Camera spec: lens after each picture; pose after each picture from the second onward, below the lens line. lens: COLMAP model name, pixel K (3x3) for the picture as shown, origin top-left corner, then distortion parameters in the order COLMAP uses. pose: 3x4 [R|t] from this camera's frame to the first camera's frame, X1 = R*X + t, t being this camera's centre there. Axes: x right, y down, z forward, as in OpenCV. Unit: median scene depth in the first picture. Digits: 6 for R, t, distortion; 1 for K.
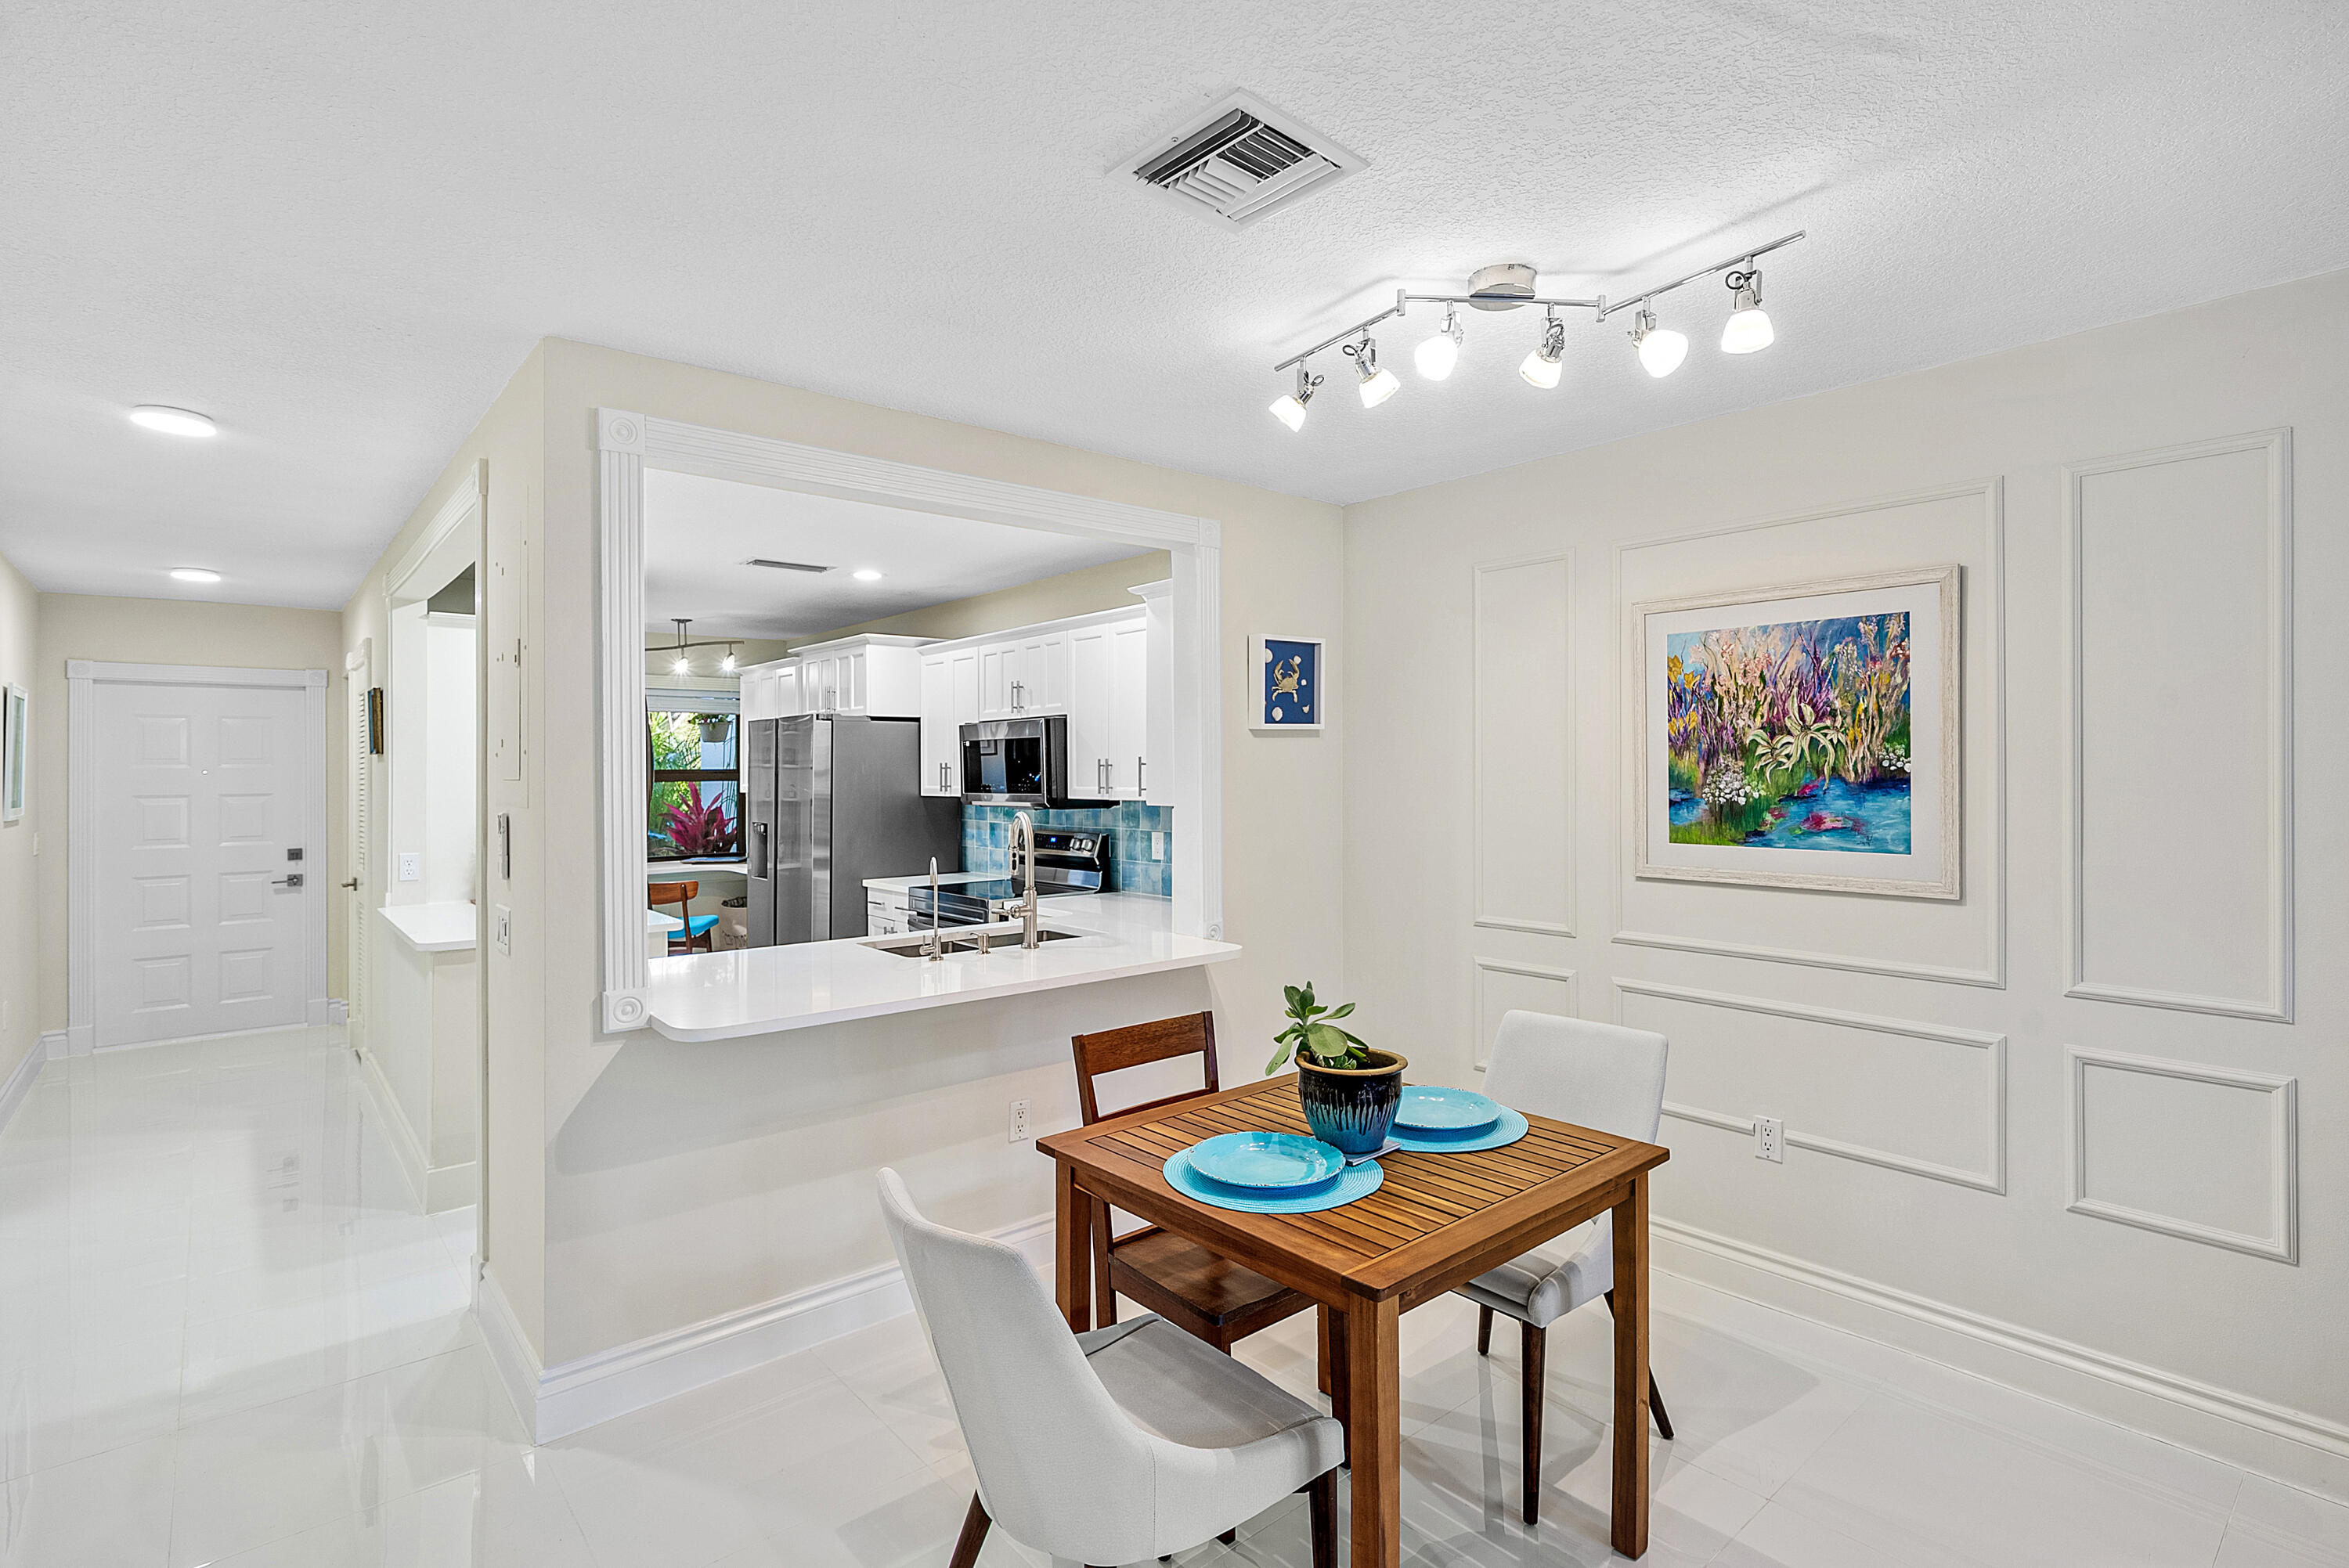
lens RADIAL K [[1112.1, 0, 1162.3], [0, 1112.1, 764.3], [0, 0, 1]] dist [0.008742, 0.000813]
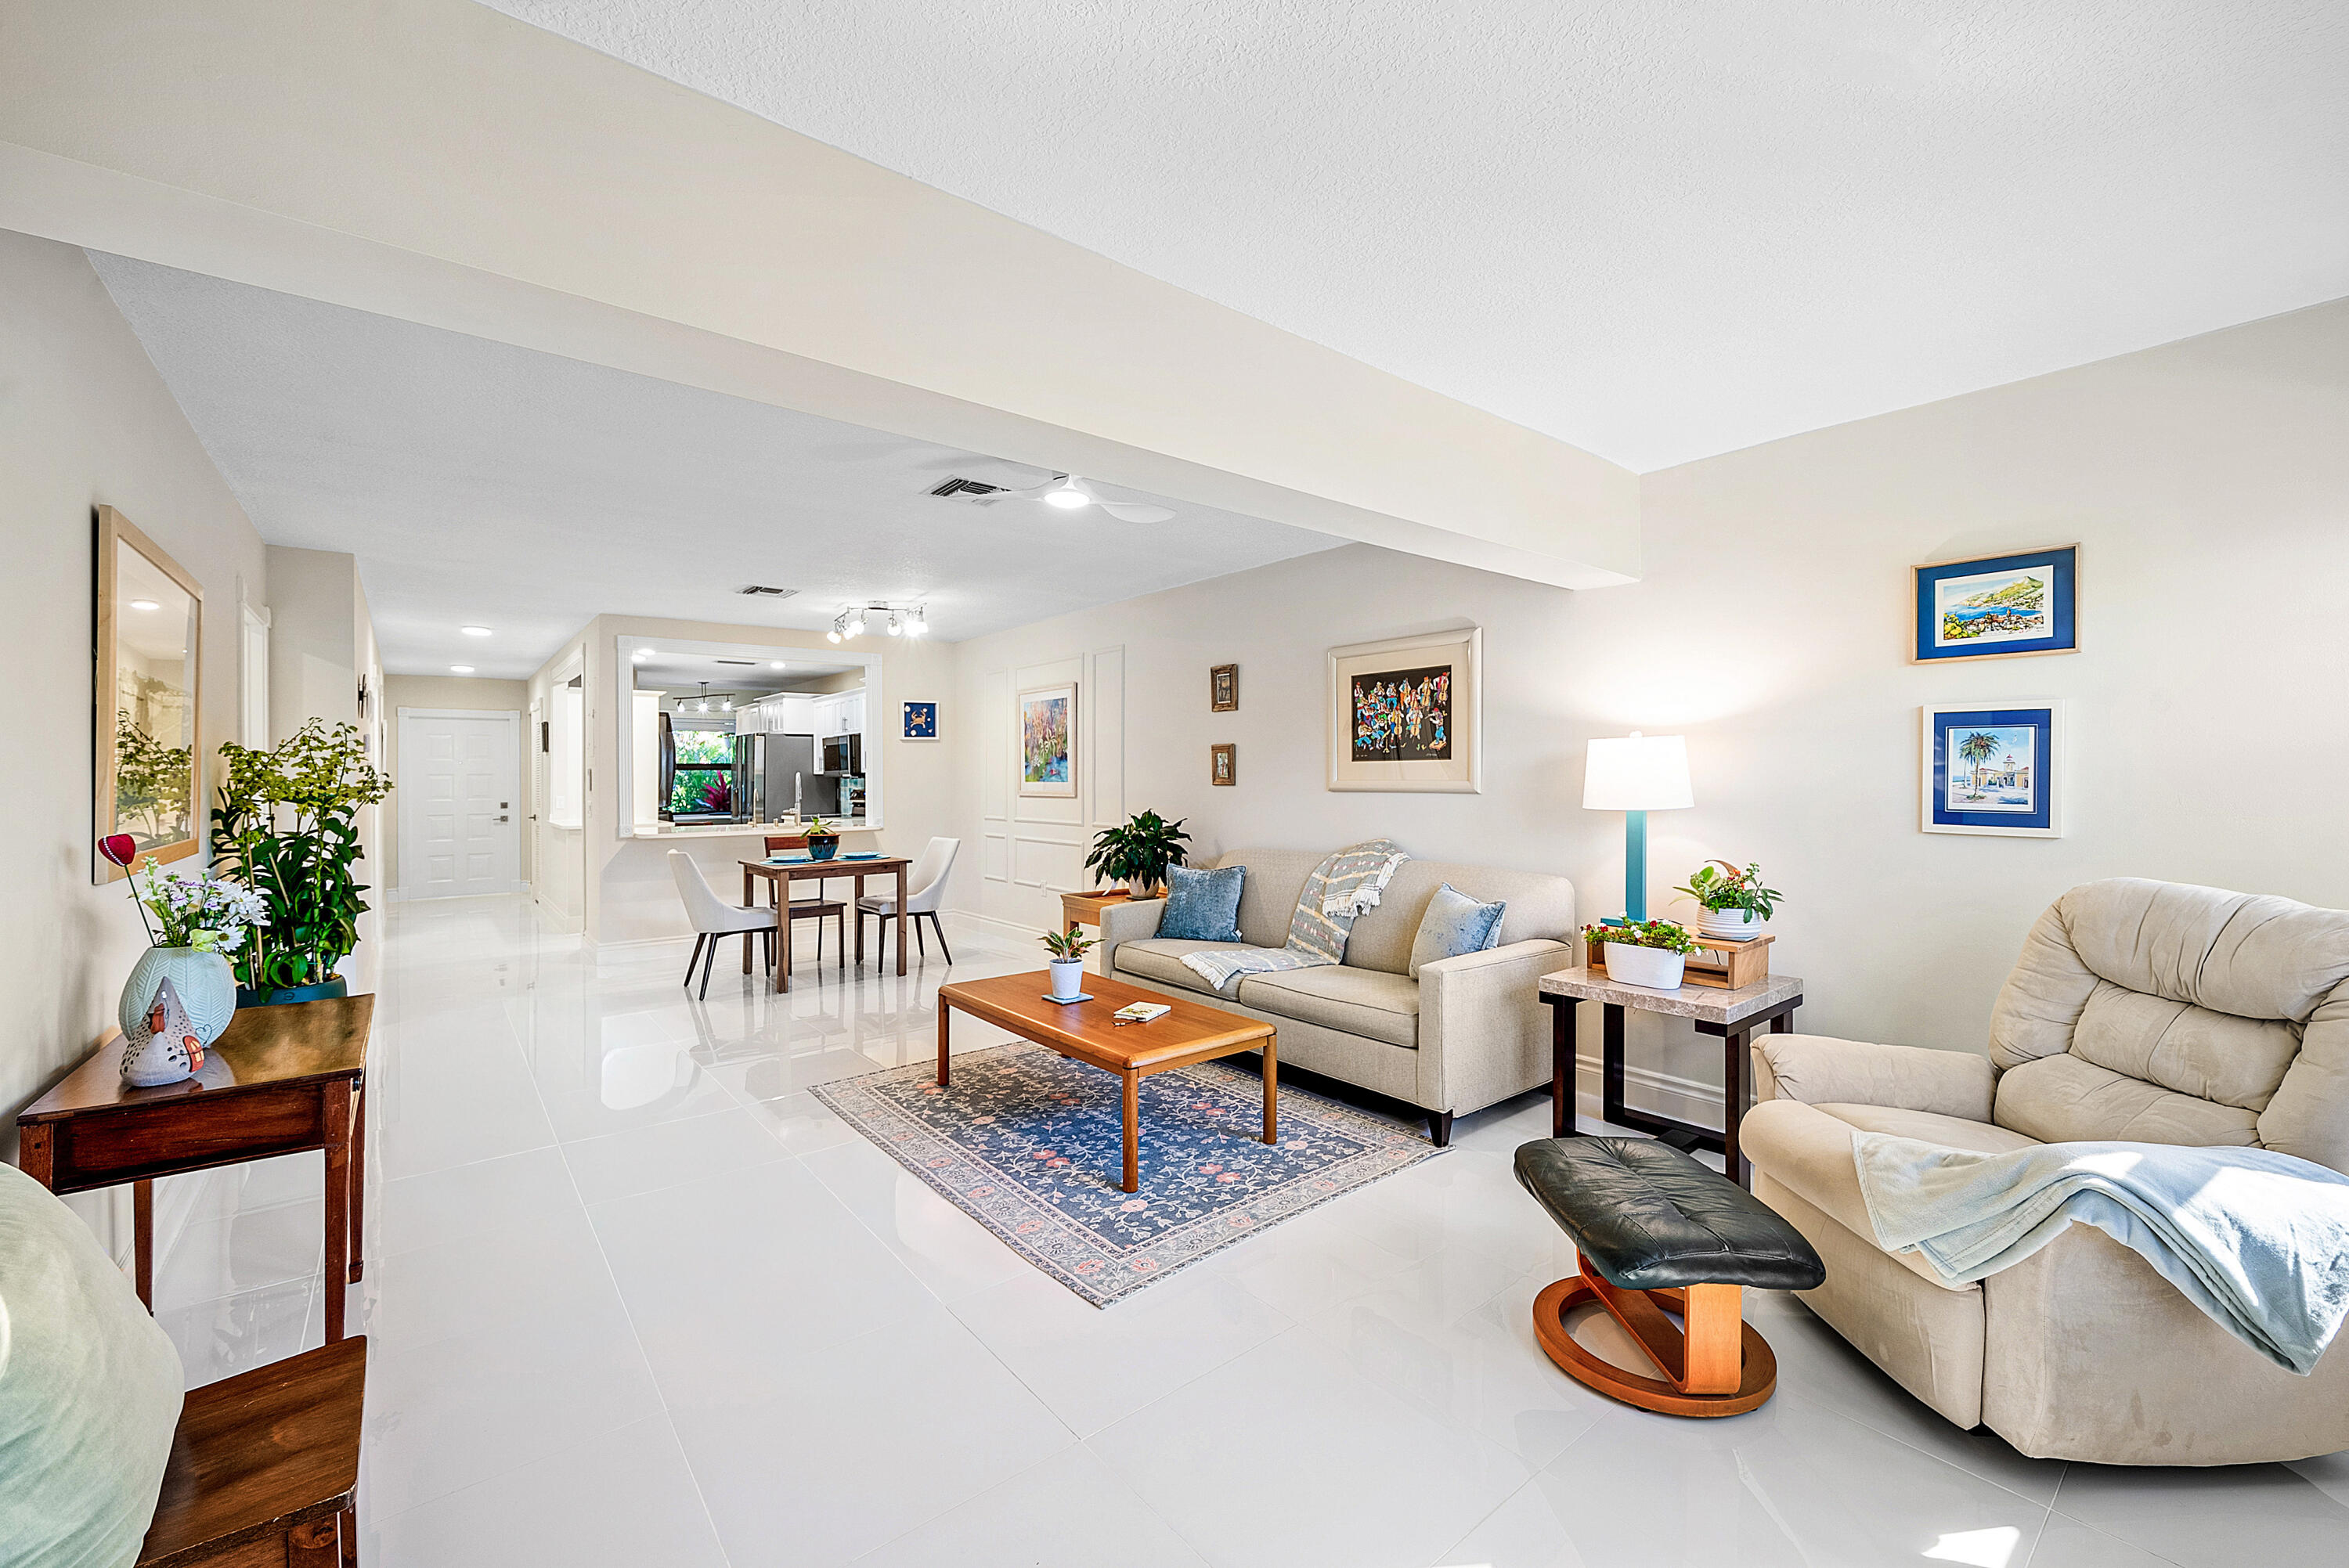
lens RADIAL K [[924.6, 0, 1142.9], [0, 924.6, 779.5], [0, 0, 1]] dist [-0.008170, -0.000112]
pose [[0.999444, 0.001003, -0.033321, 0.853073], [-0.000769, 0.999975, 0.007034, 0.051622], [0.033327, -0.007005, 0.999420, -1.239127]]
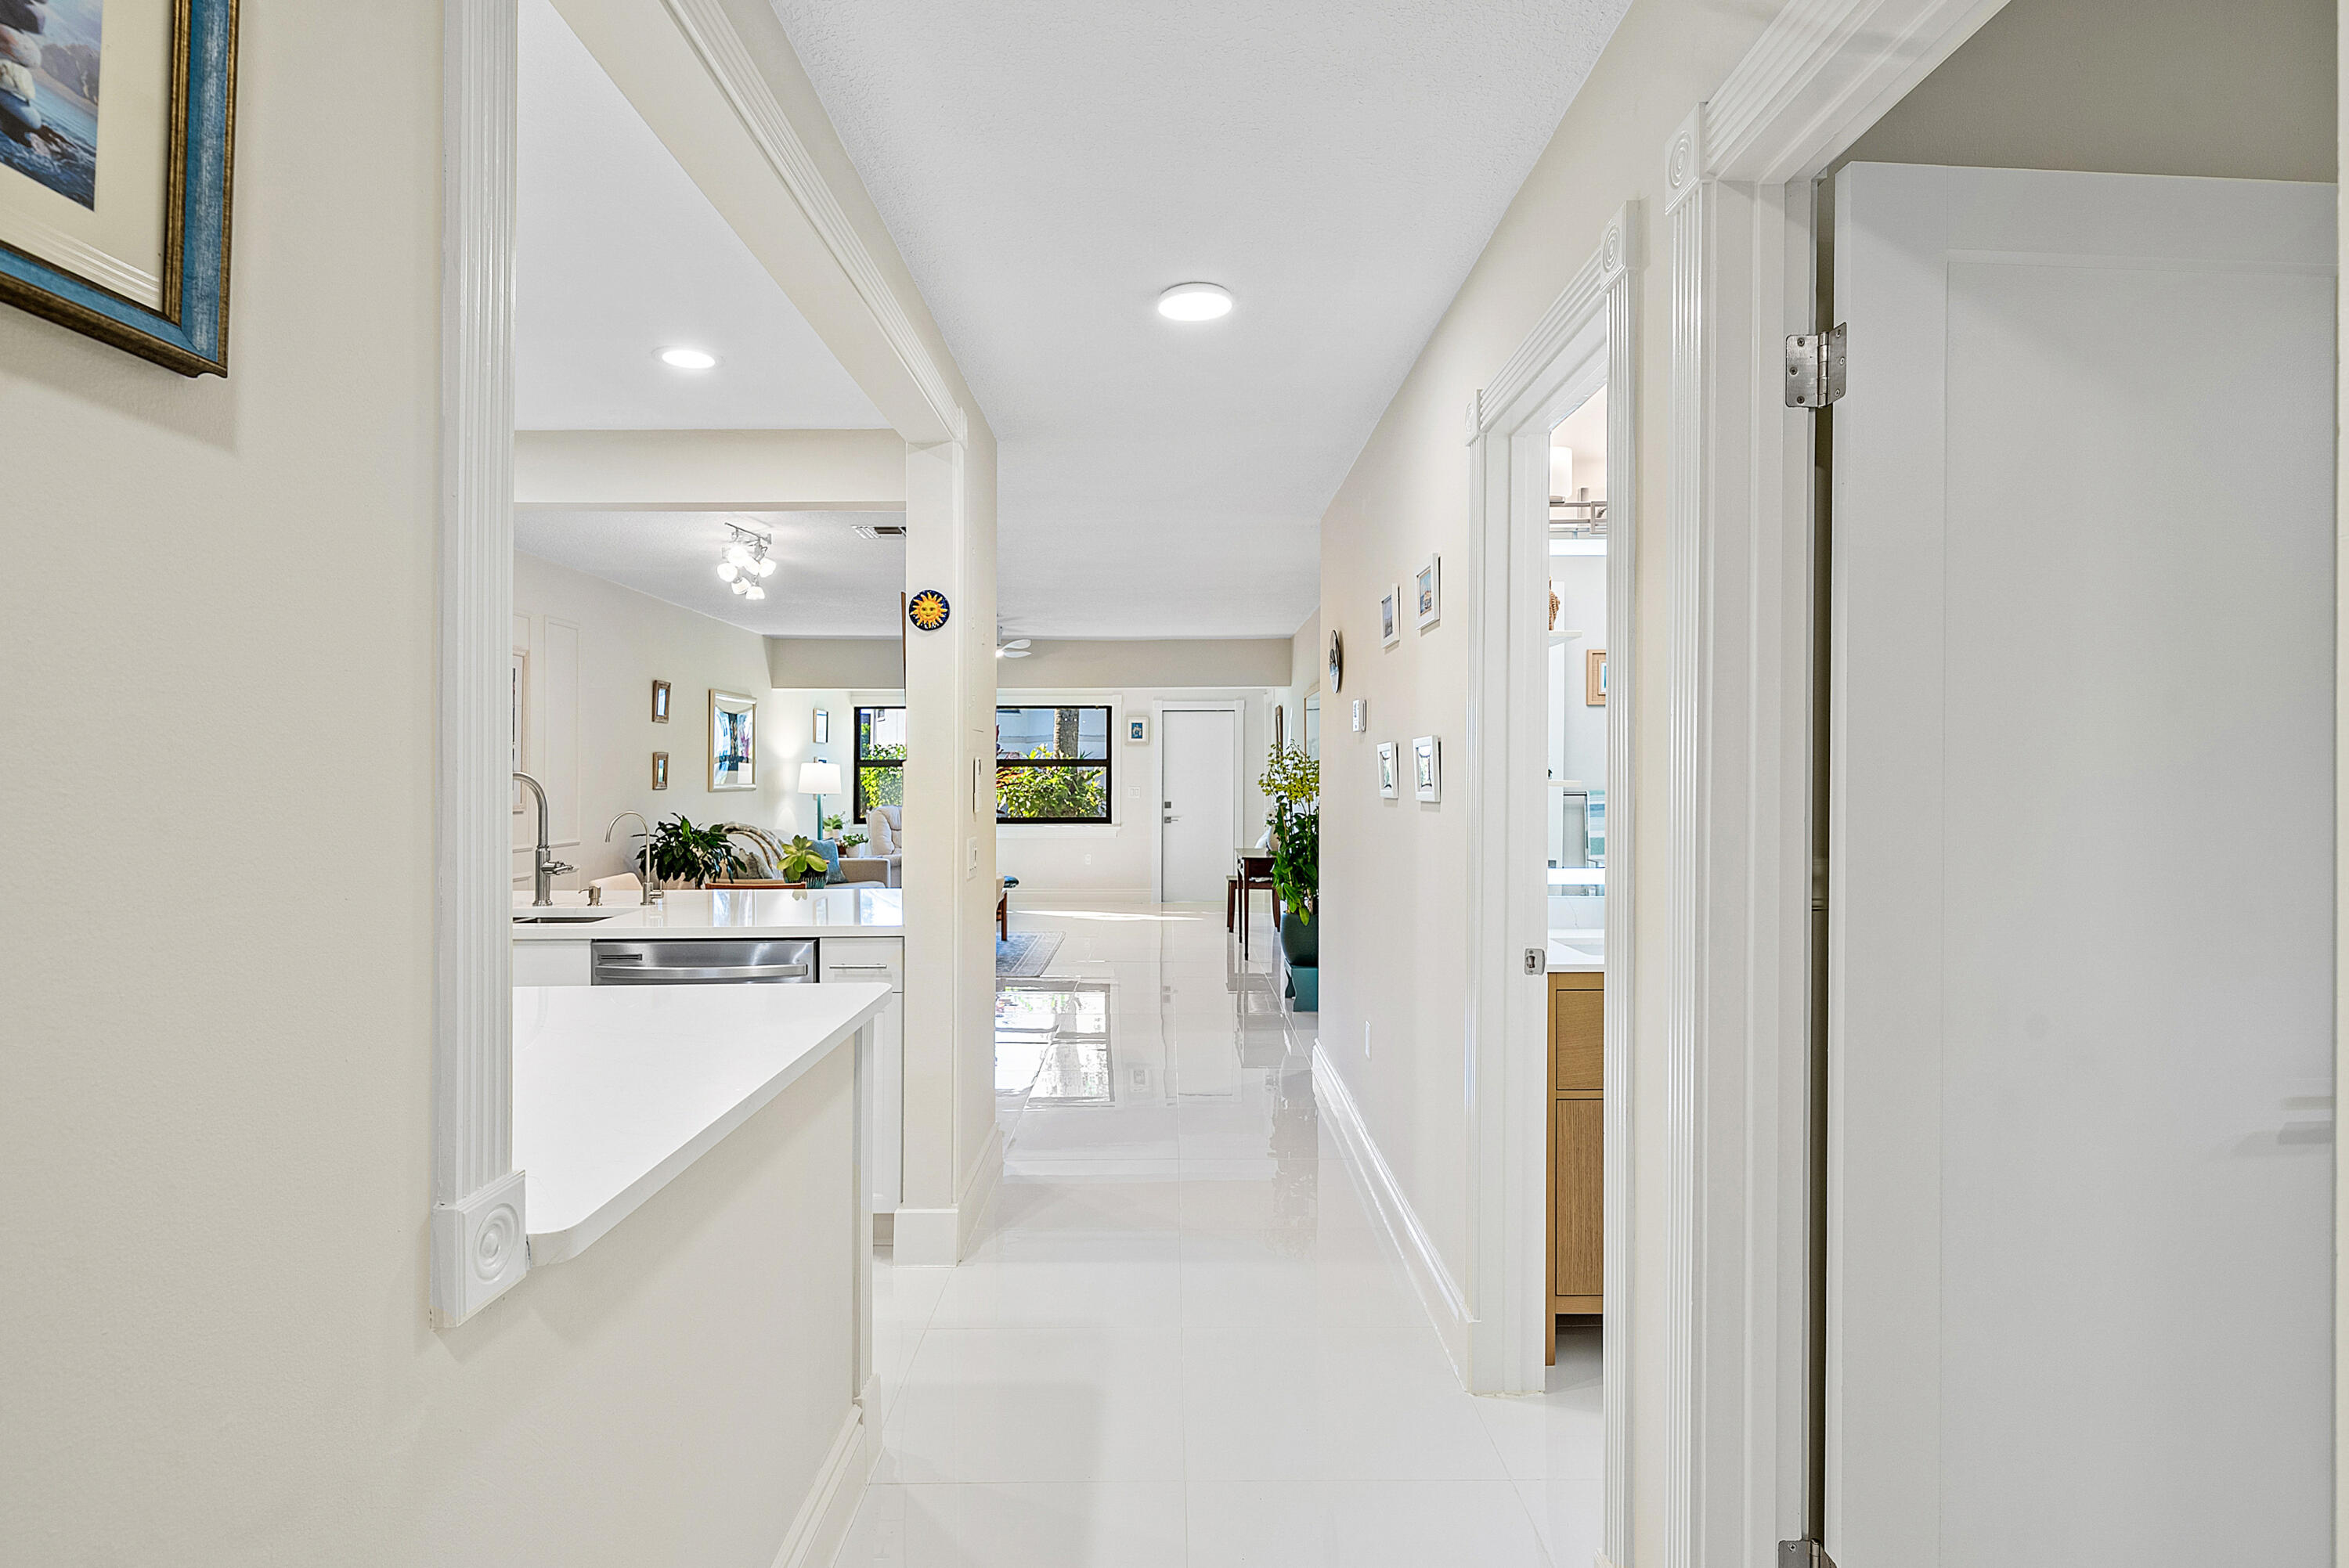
lens RADIAL K [[1200.0, 0, 1194.5], [0, 1200.0, 746.5], [0, 0, 1]] dist [-0.005326, -0.000262]
pose [[-0.778711, 0.023506, 0.626942, -1.456641], [0.005823, 0.999526, -0.030242, 0.067384], [-0.627355, -0.019899, -0.778479, 1.716803]]
